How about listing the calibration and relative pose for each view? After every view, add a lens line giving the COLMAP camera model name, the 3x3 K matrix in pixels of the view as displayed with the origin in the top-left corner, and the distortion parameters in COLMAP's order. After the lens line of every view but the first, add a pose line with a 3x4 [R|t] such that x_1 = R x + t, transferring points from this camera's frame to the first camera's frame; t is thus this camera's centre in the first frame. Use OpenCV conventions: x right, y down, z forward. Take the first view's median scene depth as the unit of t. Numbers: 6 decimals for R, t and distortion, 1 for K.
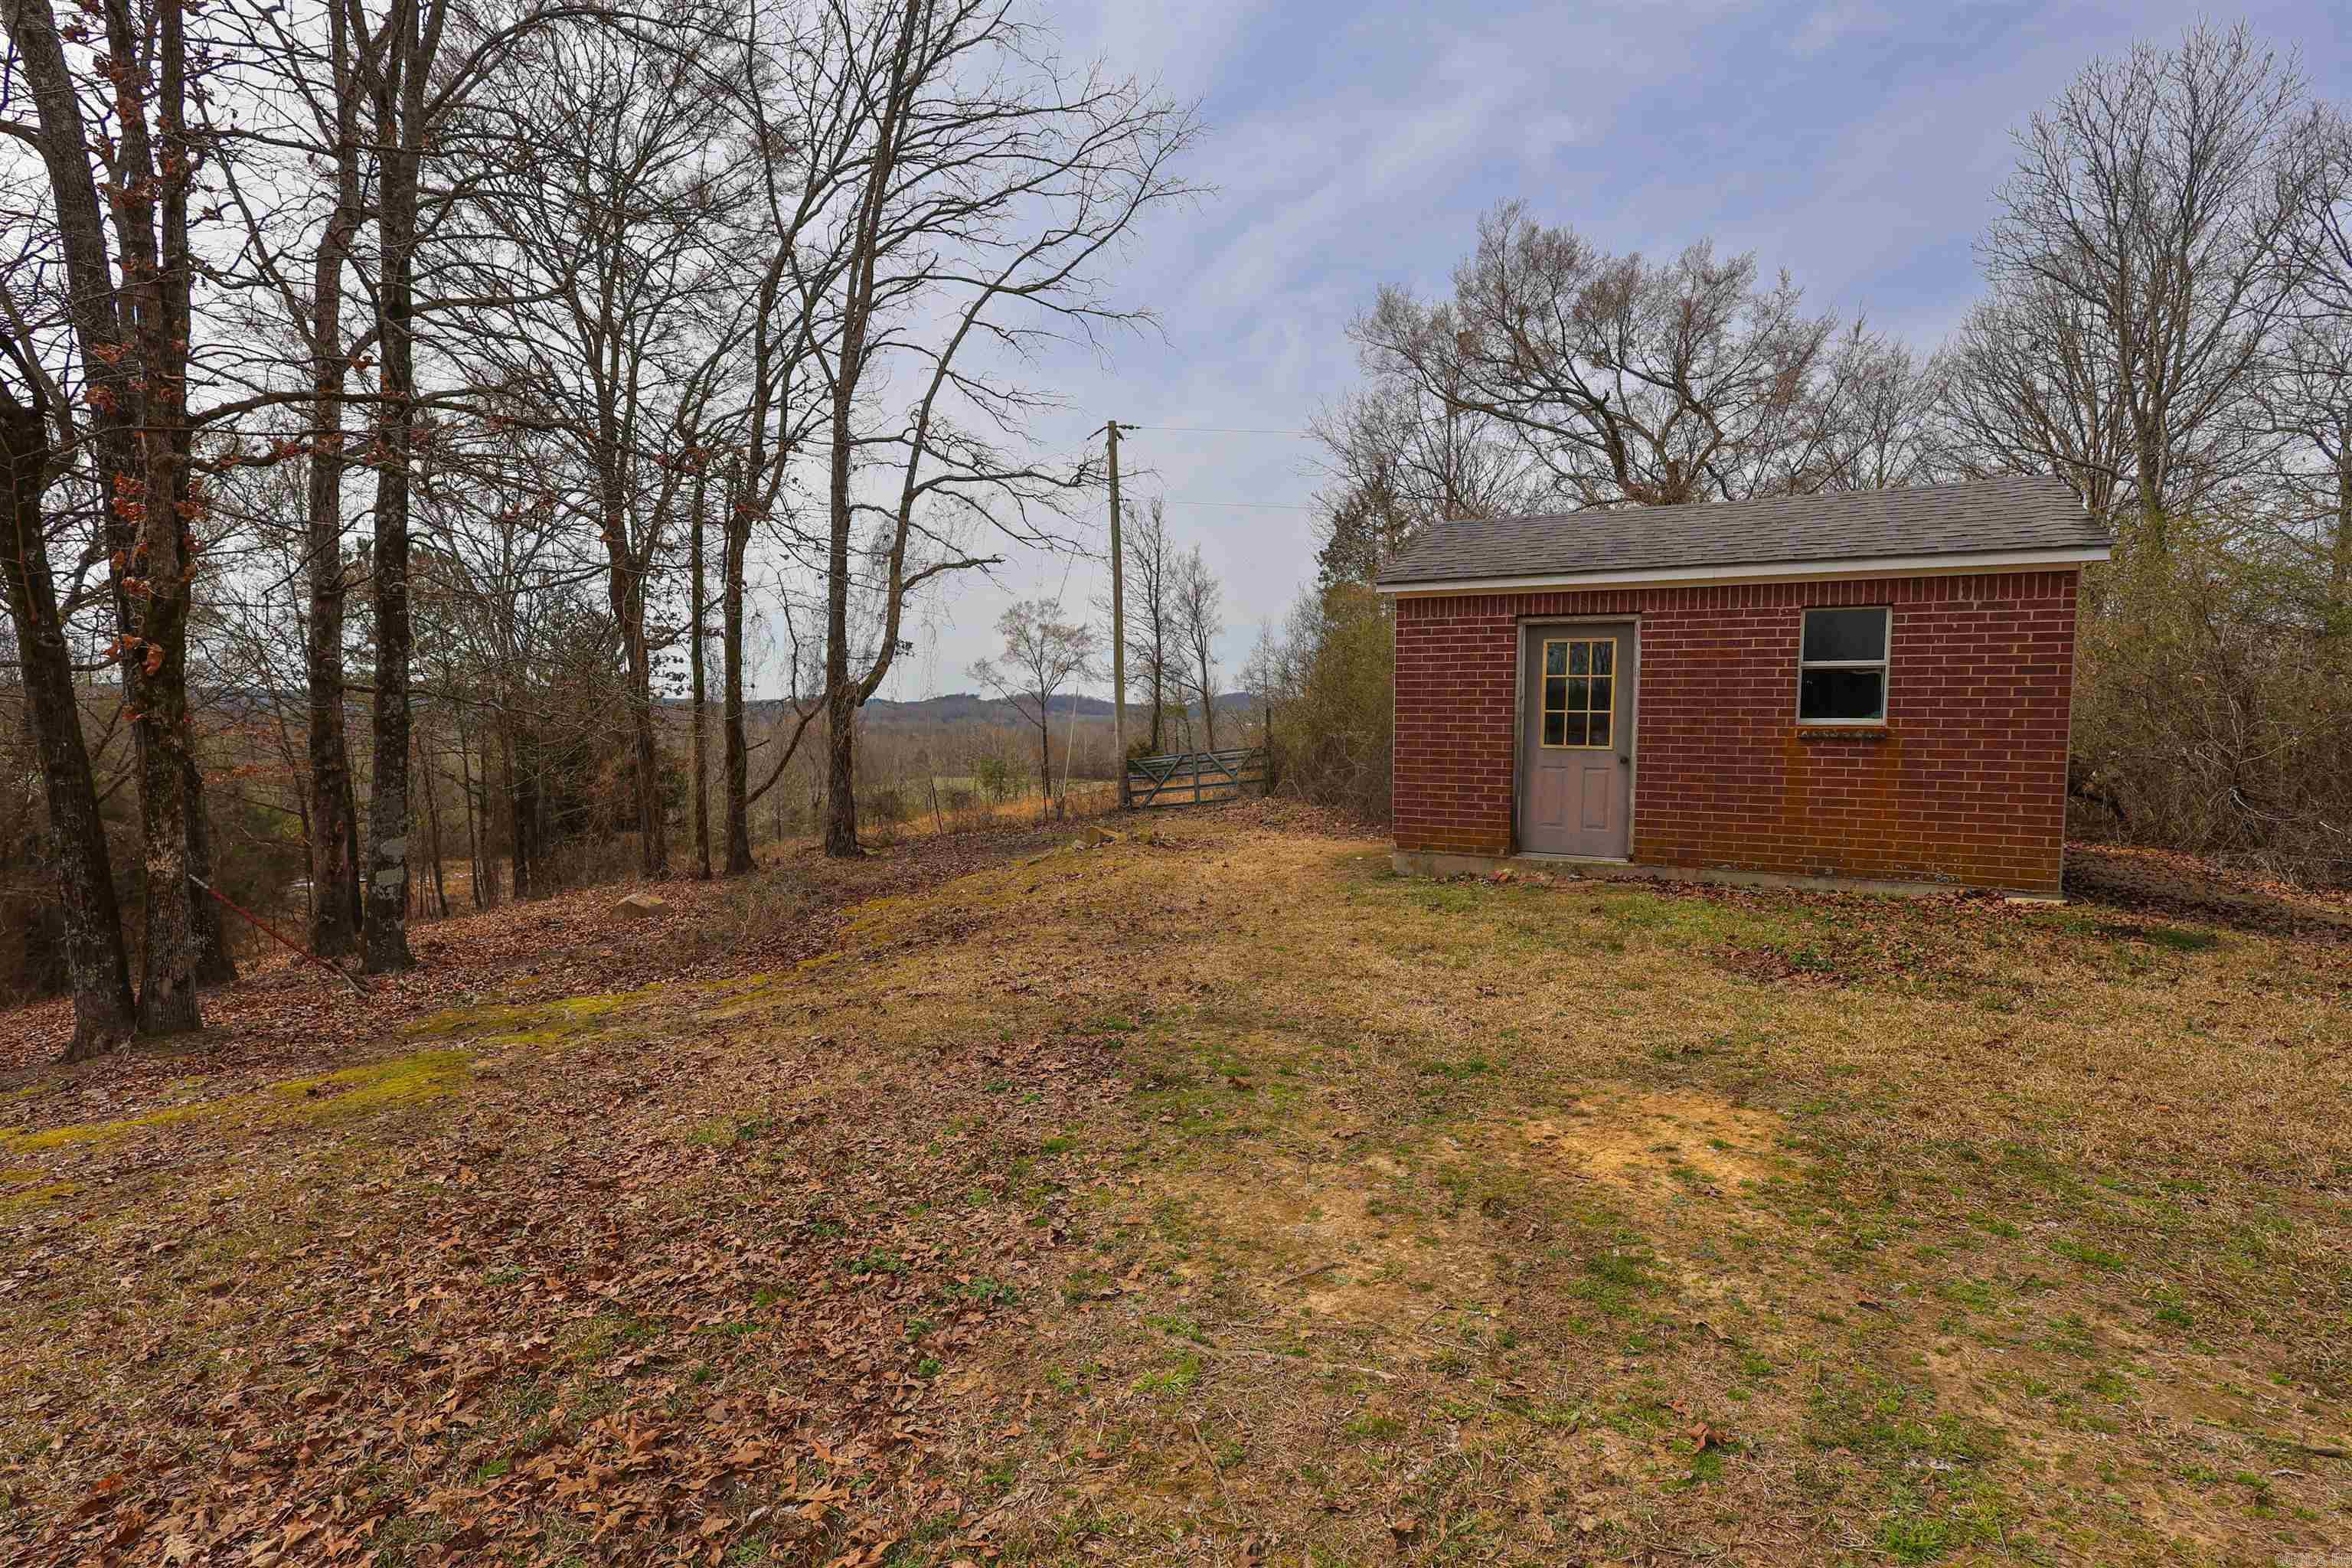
lens RADIAL K [[1146.7, 0, 1174.1], [0, 1146.7, 784.9], [0, 0, 1]] dist [-0.000191, -0.000348]
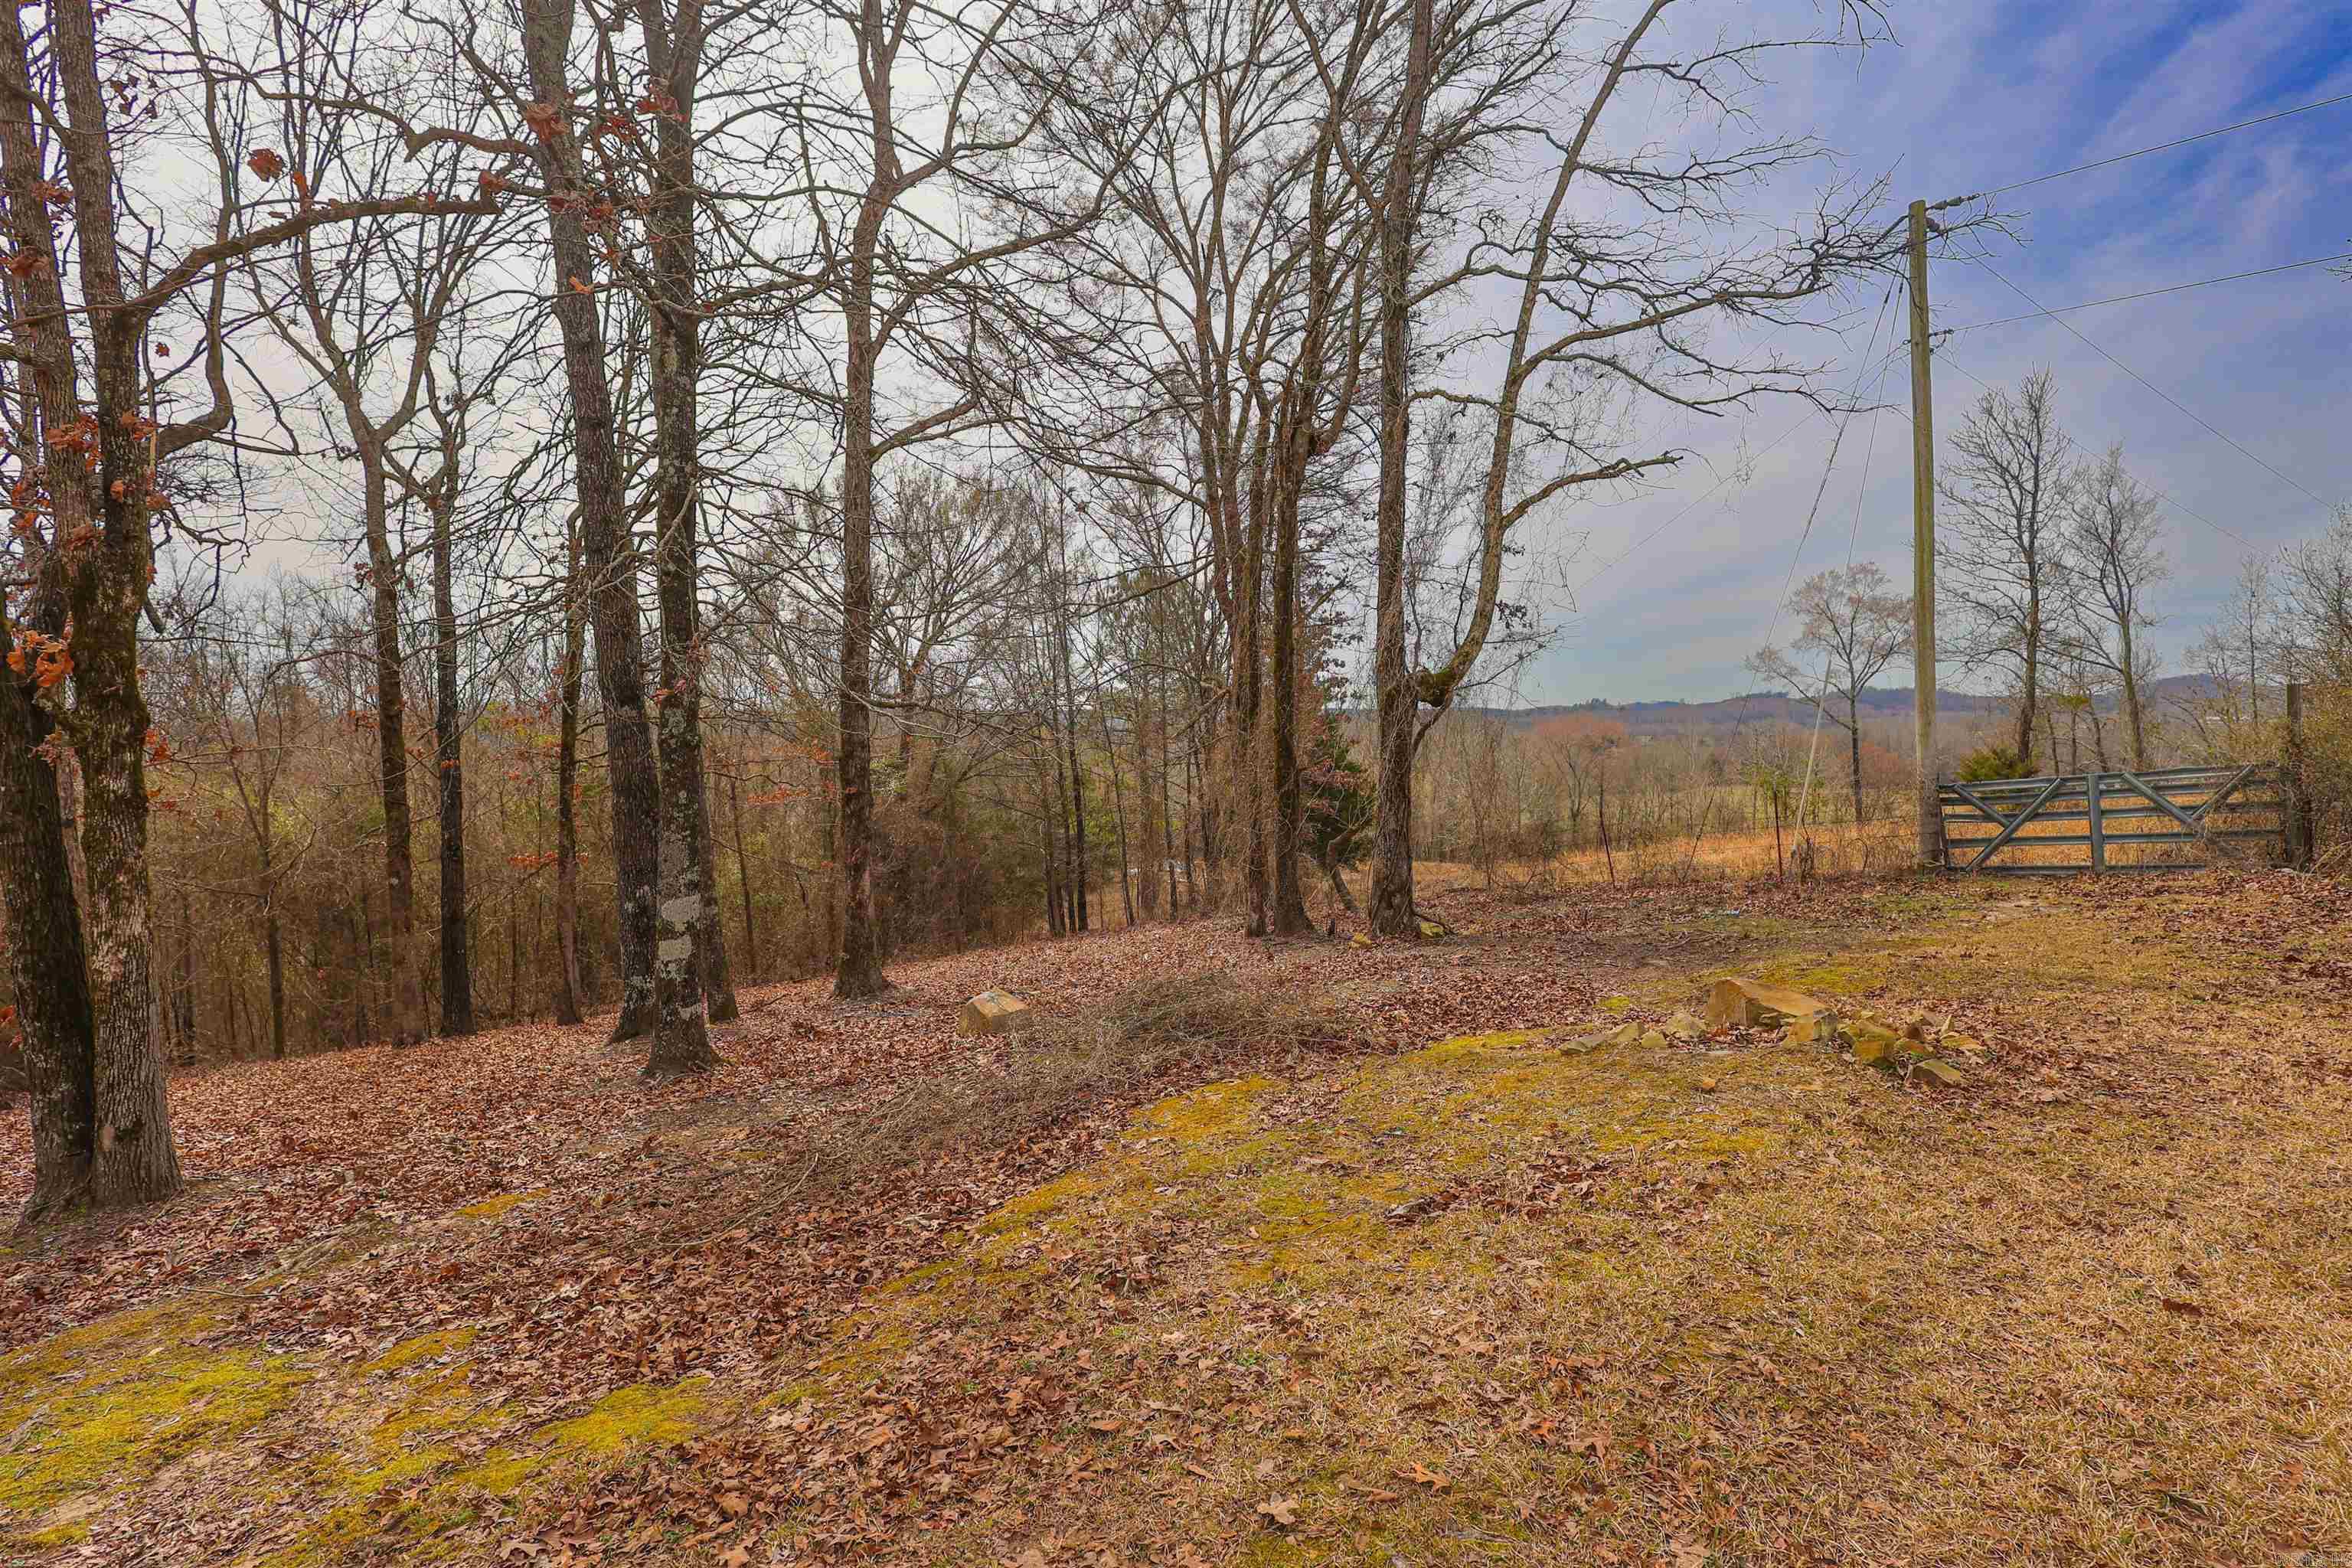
lens RADIAL K [[1098.1, 0, 1176.0], [0, 1098.1, 784.0], [0, 0, 1]] dist [0.003455, 0.000459]
pose [[0.772822, 0.012245, -0.634505, 0.013323], [-0.015248, 0.999883, 0.000725, -0.016814], [0.634440, 0.009115, 0.772919, 0.327334]]
